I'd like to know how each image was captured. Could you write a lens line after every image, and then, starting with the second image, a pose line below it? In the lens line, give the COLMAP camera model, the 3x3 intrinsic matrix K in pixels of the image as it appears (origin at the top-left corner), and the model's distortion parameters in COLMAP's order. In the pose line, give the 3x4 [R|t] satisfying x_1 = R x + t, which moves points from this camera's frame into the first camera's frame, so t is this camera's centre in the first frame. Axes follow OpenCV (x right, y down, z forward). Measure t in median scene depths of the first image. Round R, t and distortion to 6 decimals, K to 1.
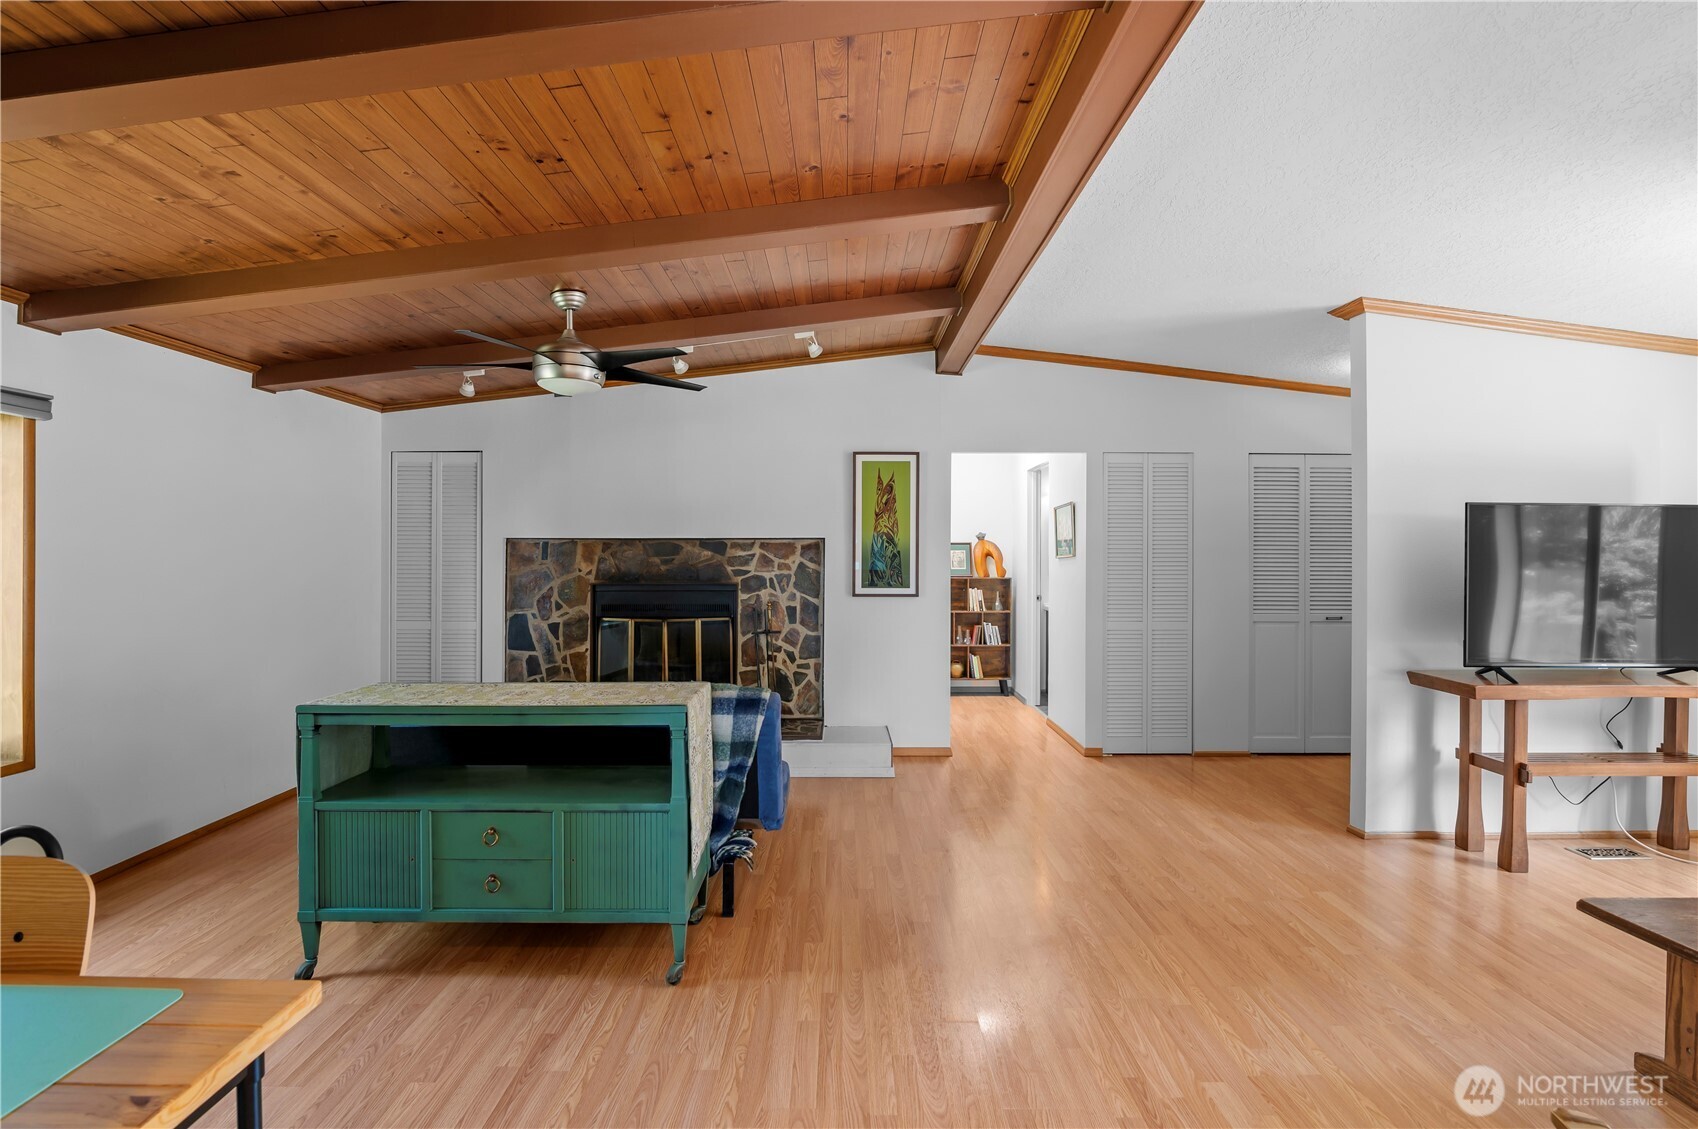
lens RADIAL K [[807.1, 0, 846.0], [0, 807.1, 545.9], [0, 0, 1]] dist [-0.019219, 0.000904]
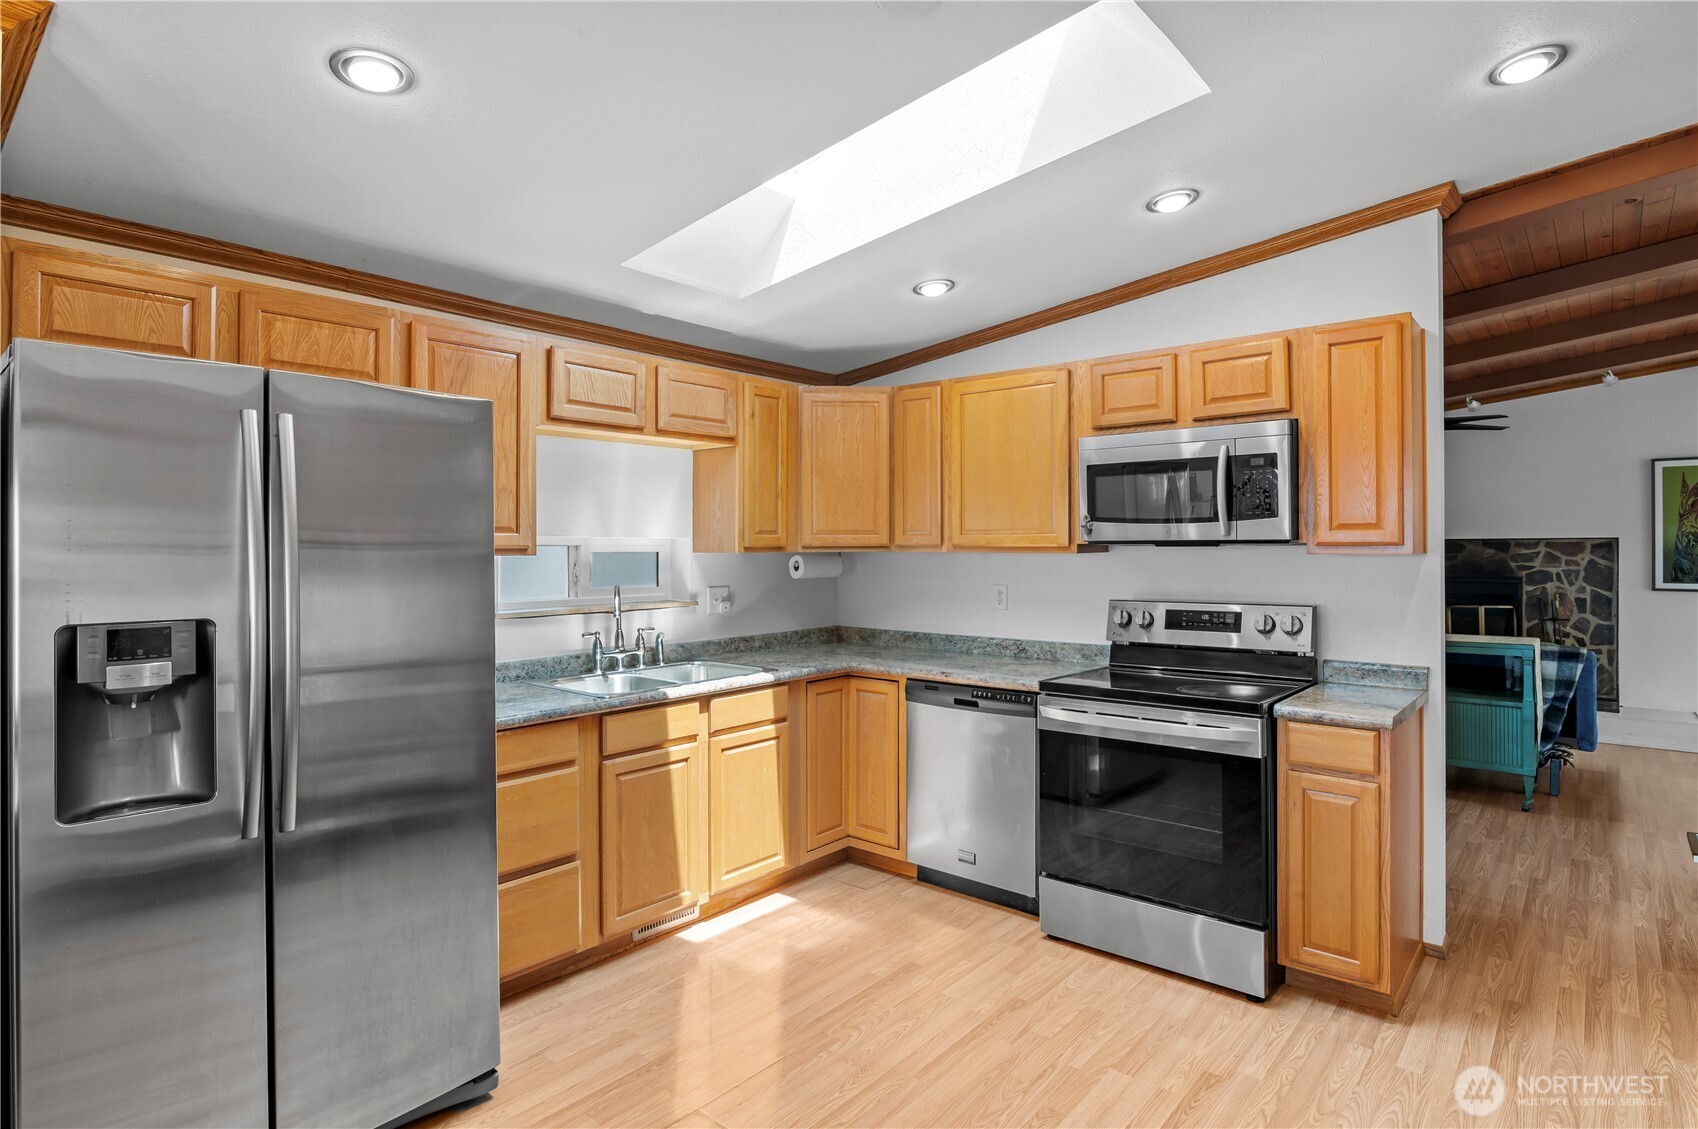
lens RADIAL K [[882.4, 0, 849.7], [0, 882.4, 543.9], [0, 0, 1]] dist [-0.017675, 0.000208]
pose [[0.755144, -0.007347, -0.655518, -0.050321], [0.008651, 0.999962, -0.001241, -0.010792], [0.655502, -0.004734, 0.755178, -0.753948]]
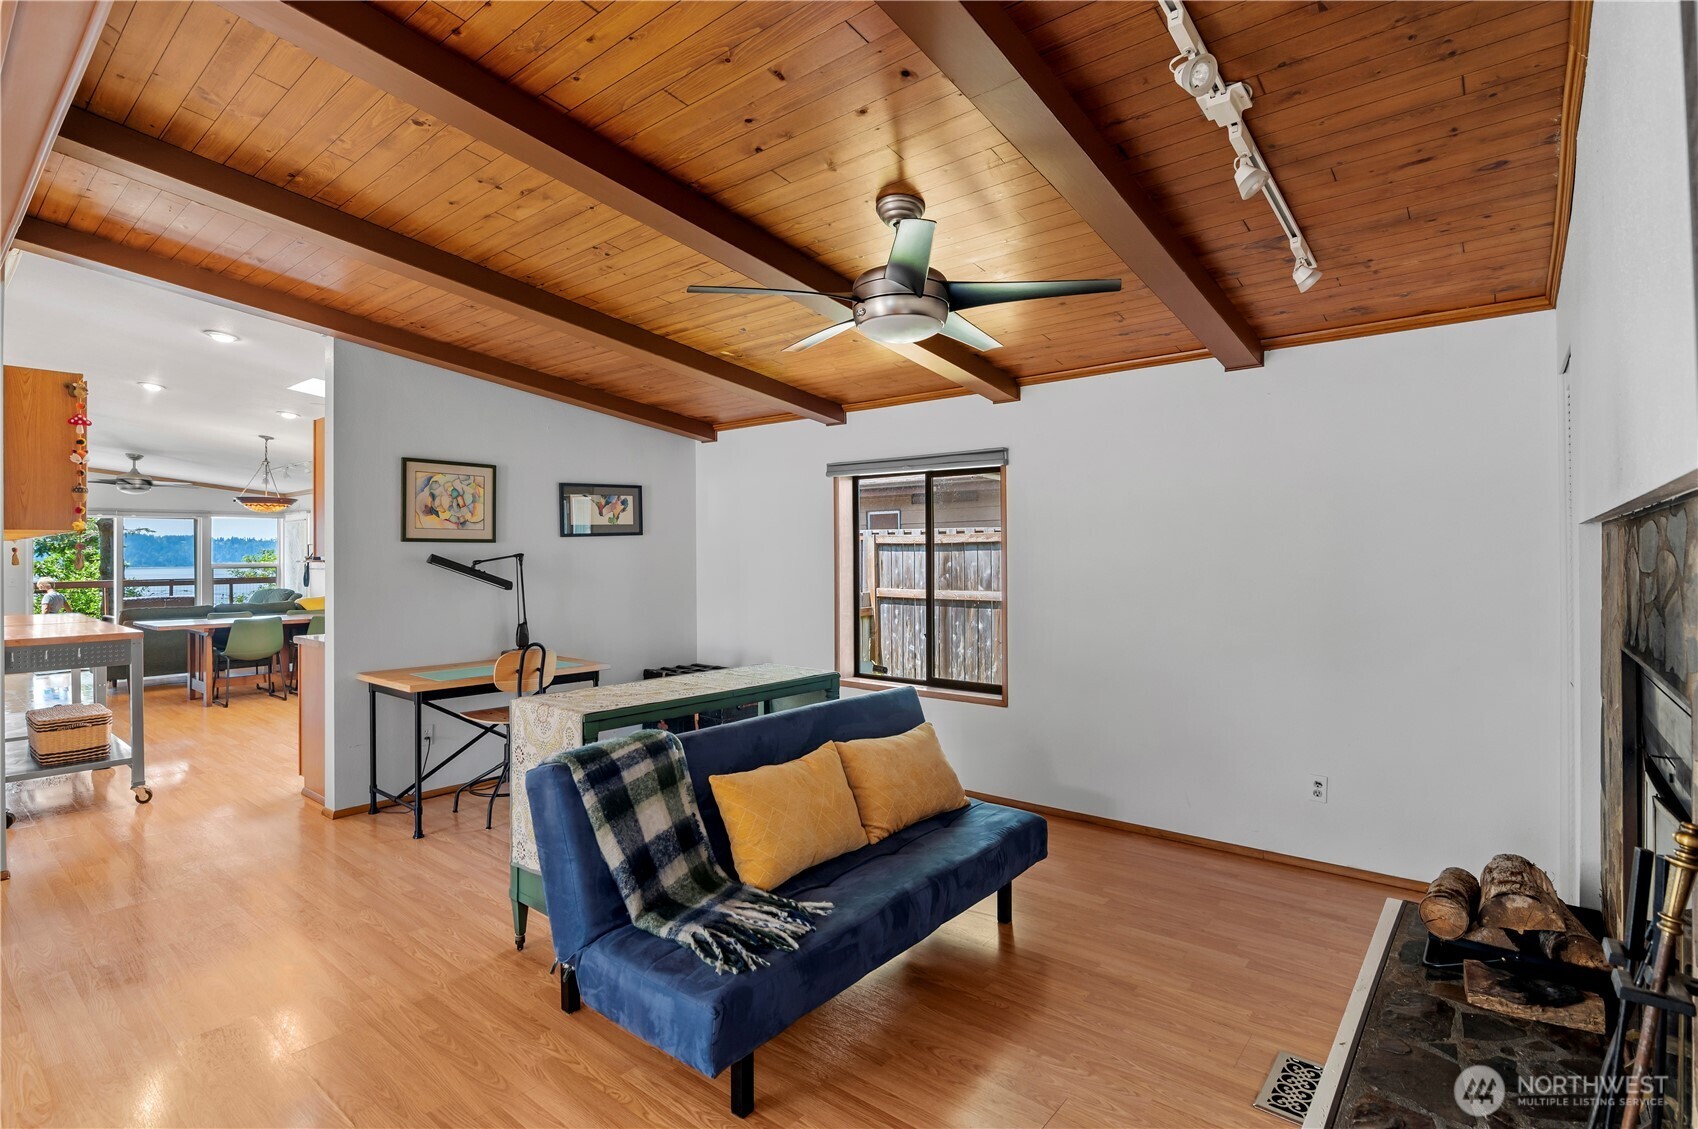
lens RADIAL K [[817.6, 0, 840.7], [0, 817.6, 551.5], [0, 0, 1]] dist [-0.018595, -0.000325]
pose [[-0.638340, -0.004336, -0.769743, 0.224845], [0.005258, 0.999936, -0.009993, 0.005515], [0.769737, -0.010426, -0.638276, 1.252704]]
